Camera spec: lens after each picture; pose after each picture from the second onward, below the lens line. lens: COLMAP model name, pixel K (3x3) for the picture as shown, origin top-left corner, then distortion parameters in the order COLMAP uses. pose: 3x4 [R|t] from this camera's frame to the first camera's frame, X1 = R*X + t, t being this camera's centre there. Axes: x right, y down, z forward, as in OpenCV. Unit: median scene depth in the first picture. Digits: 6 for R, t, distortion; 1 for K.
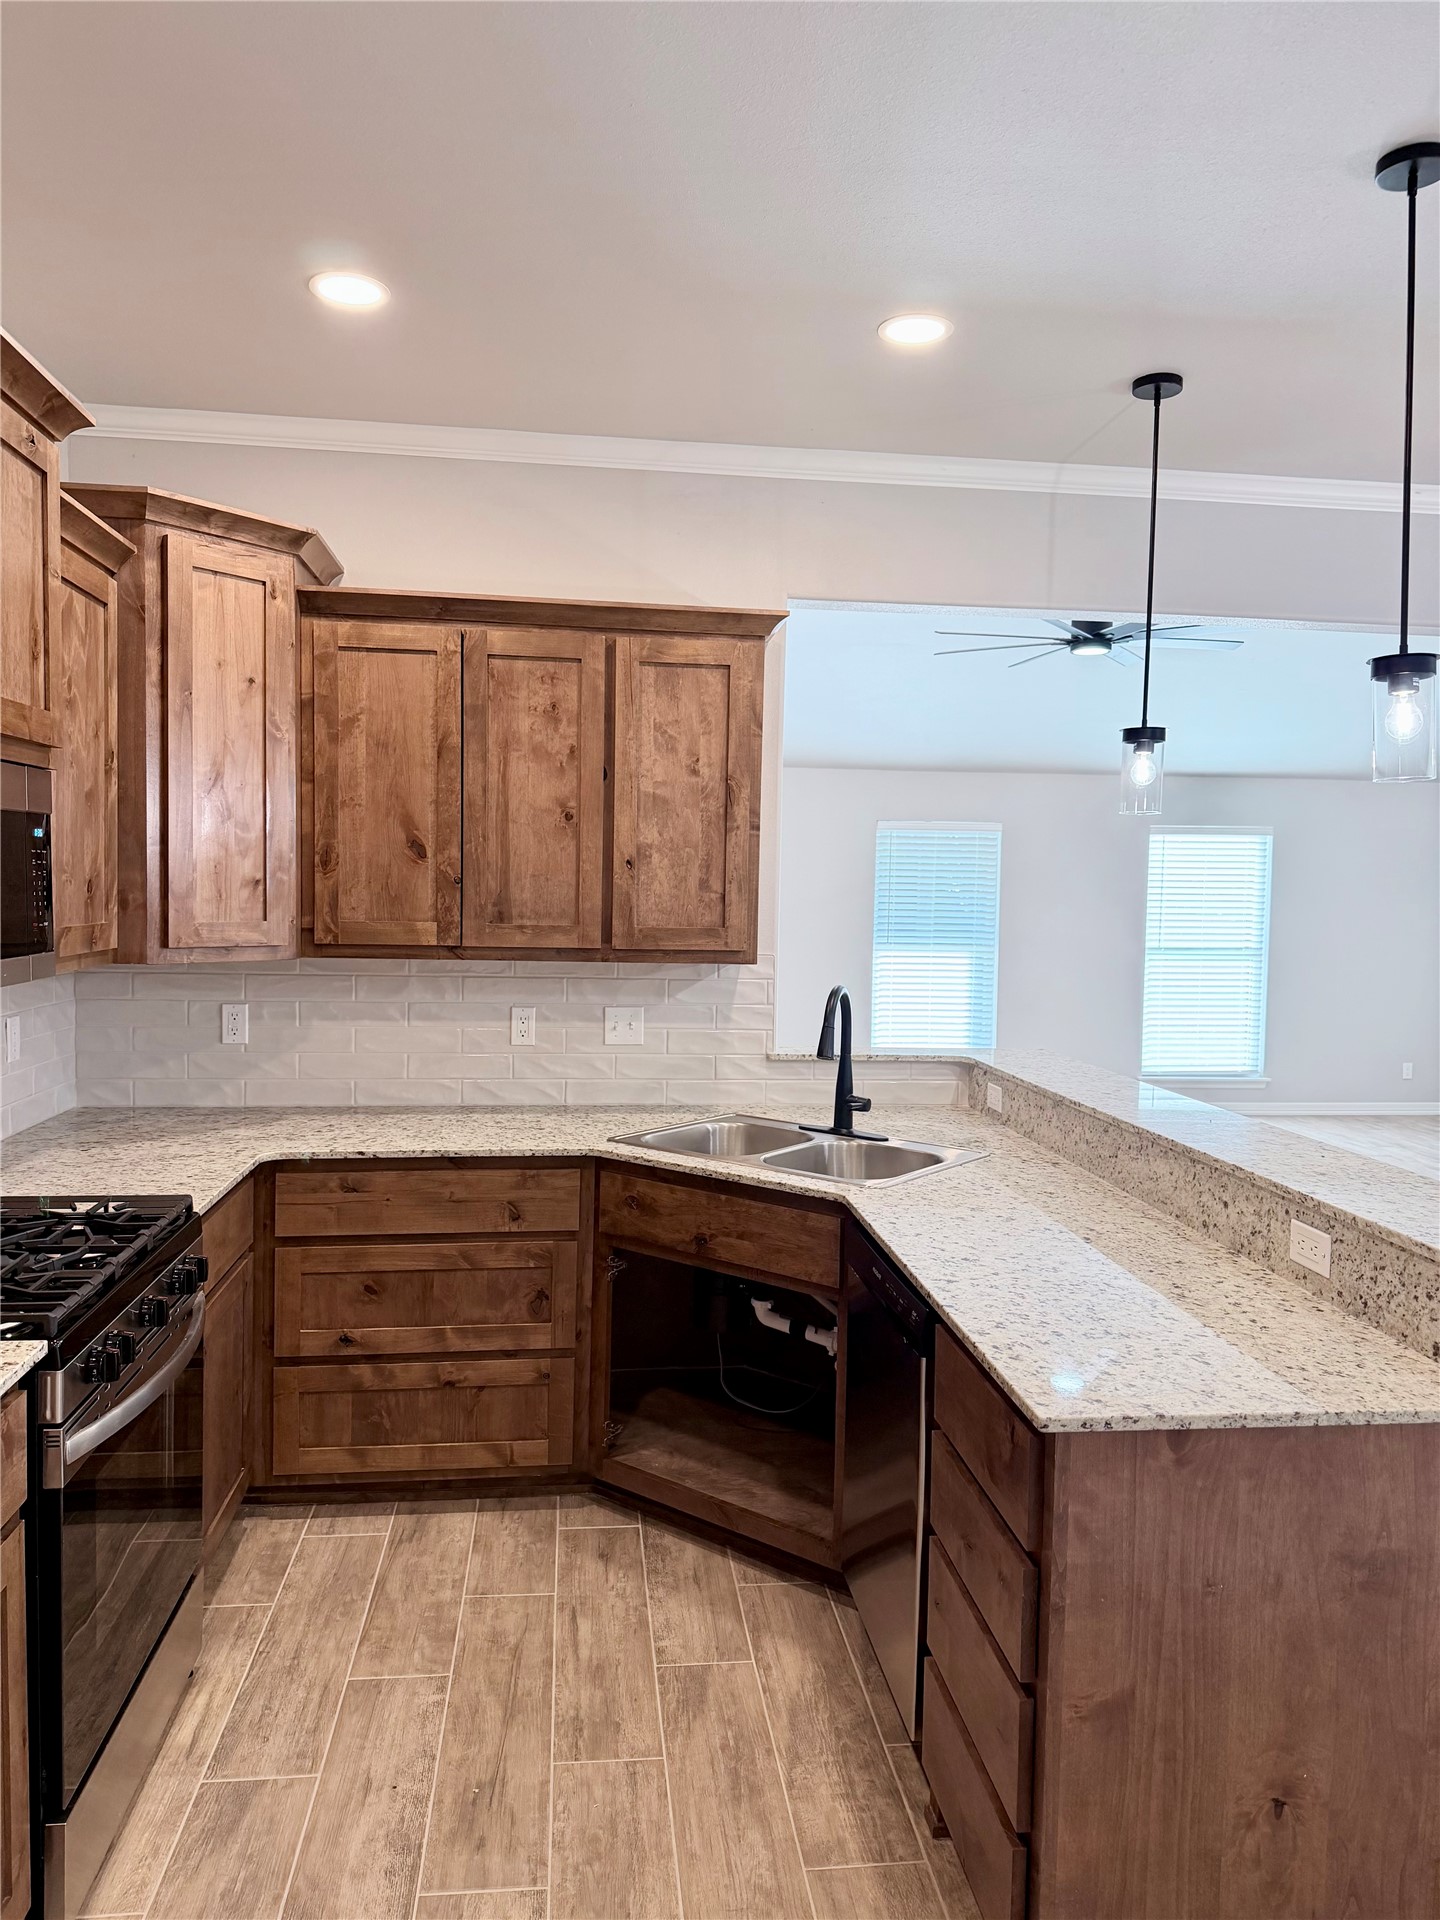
lens RADIAL K [[1340.8, 0, 720.0], [0, 1340.8, 960.0], [0, 0, 1]] dist [0.184500, -0.323961]
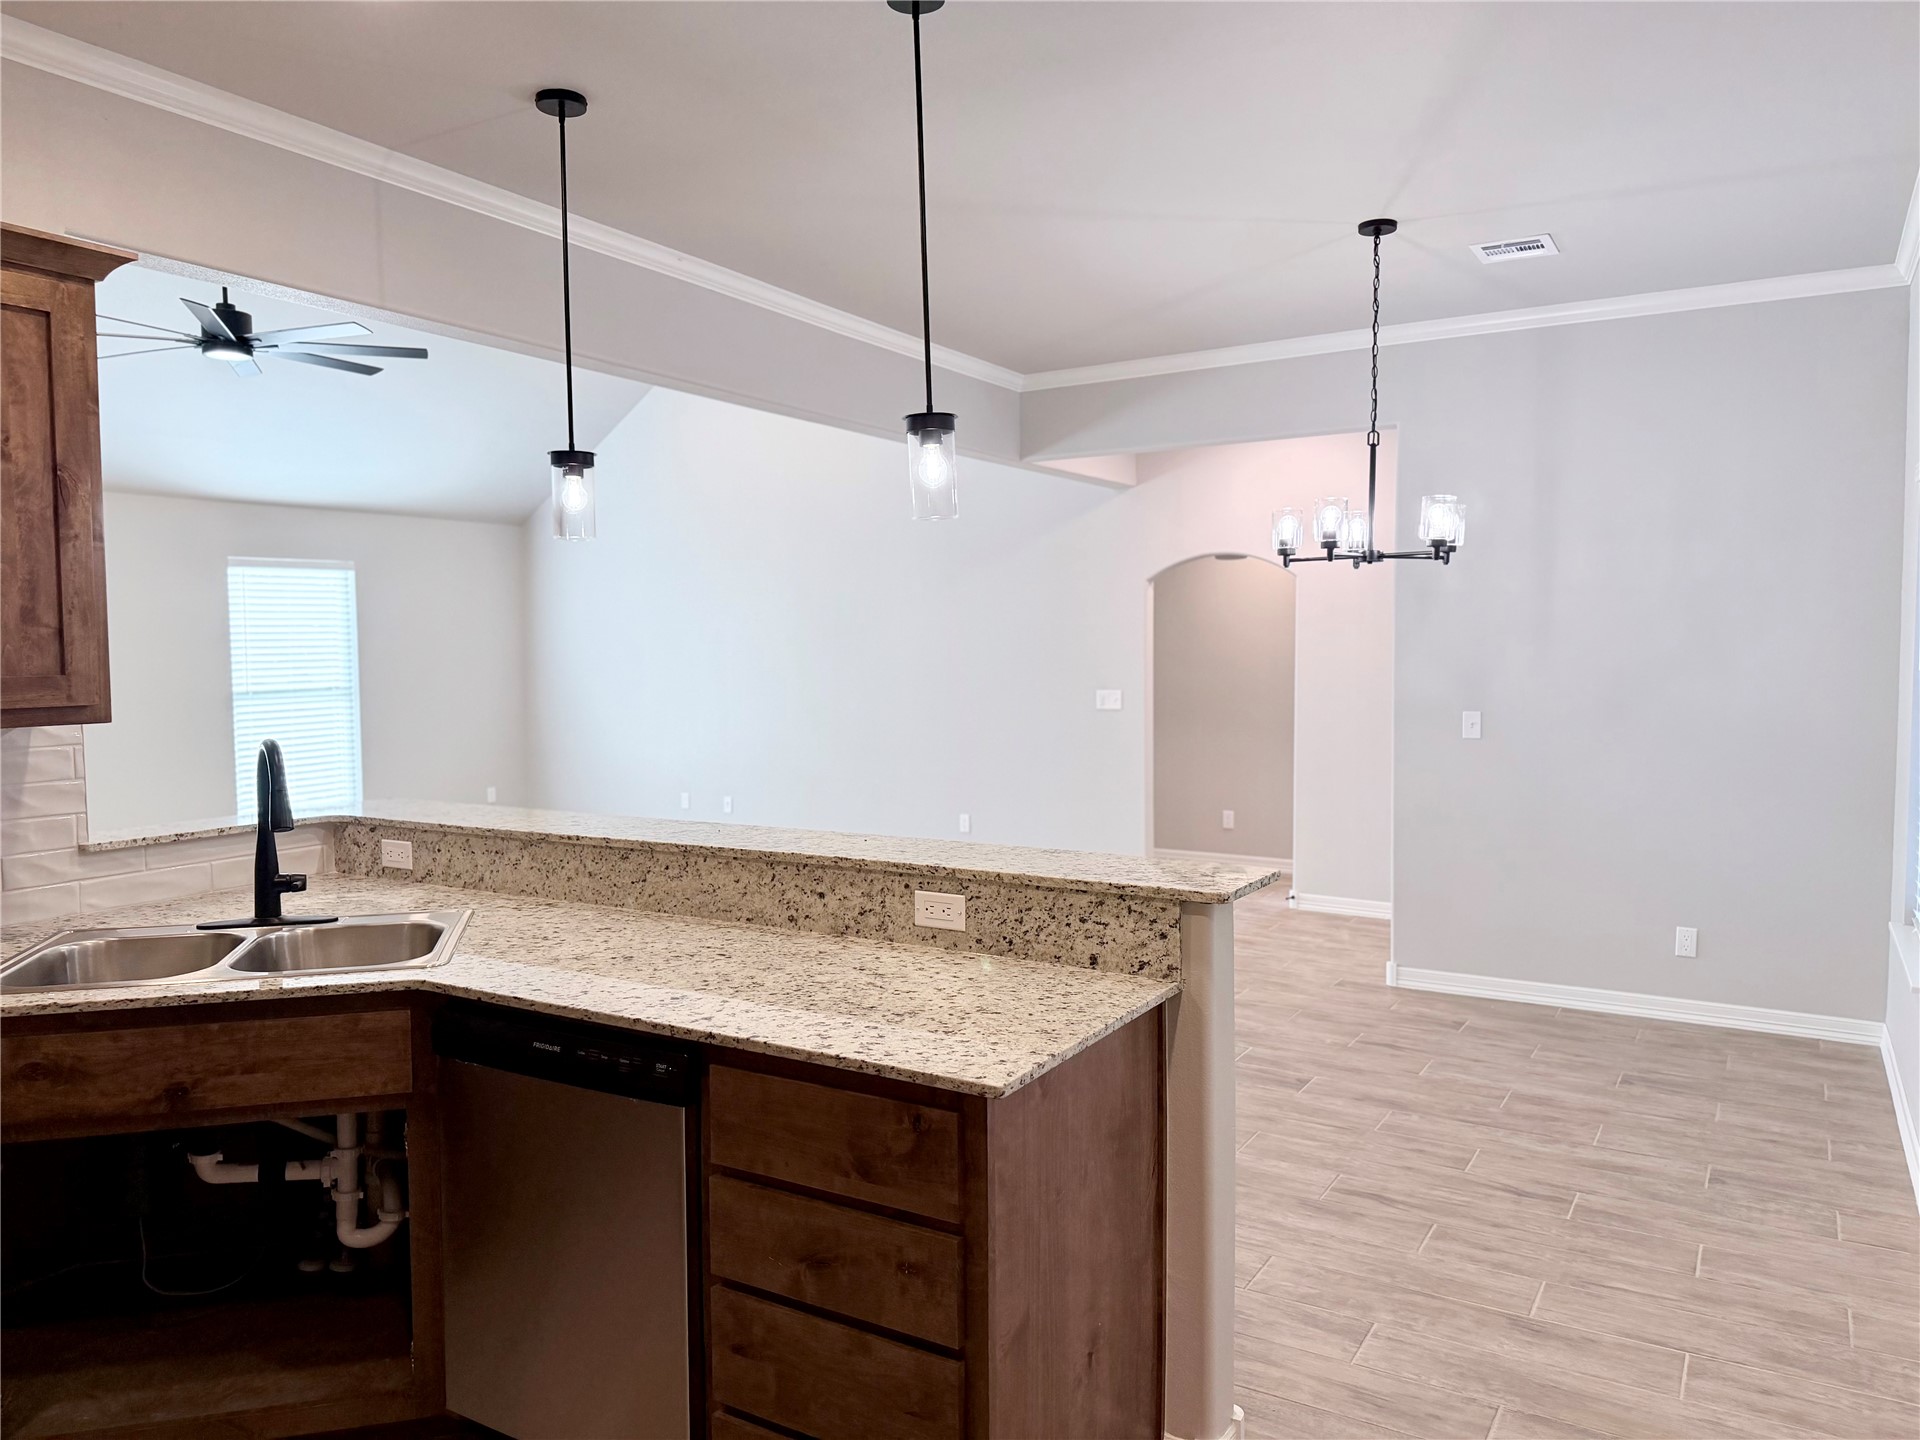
lens RADIAL K [[1343.6, 0, 960.0], [0, 1343.6, 720.0], [0, 0, 1]] dist [0.100617, -0.110905]
pose [[0.614990, -0.073165, 0.785134, -0.324513], [0.062402, 0.997079, 0.044037, -0.002802], [-0.786062, 0.021911, 0.617759, 0.189794]]
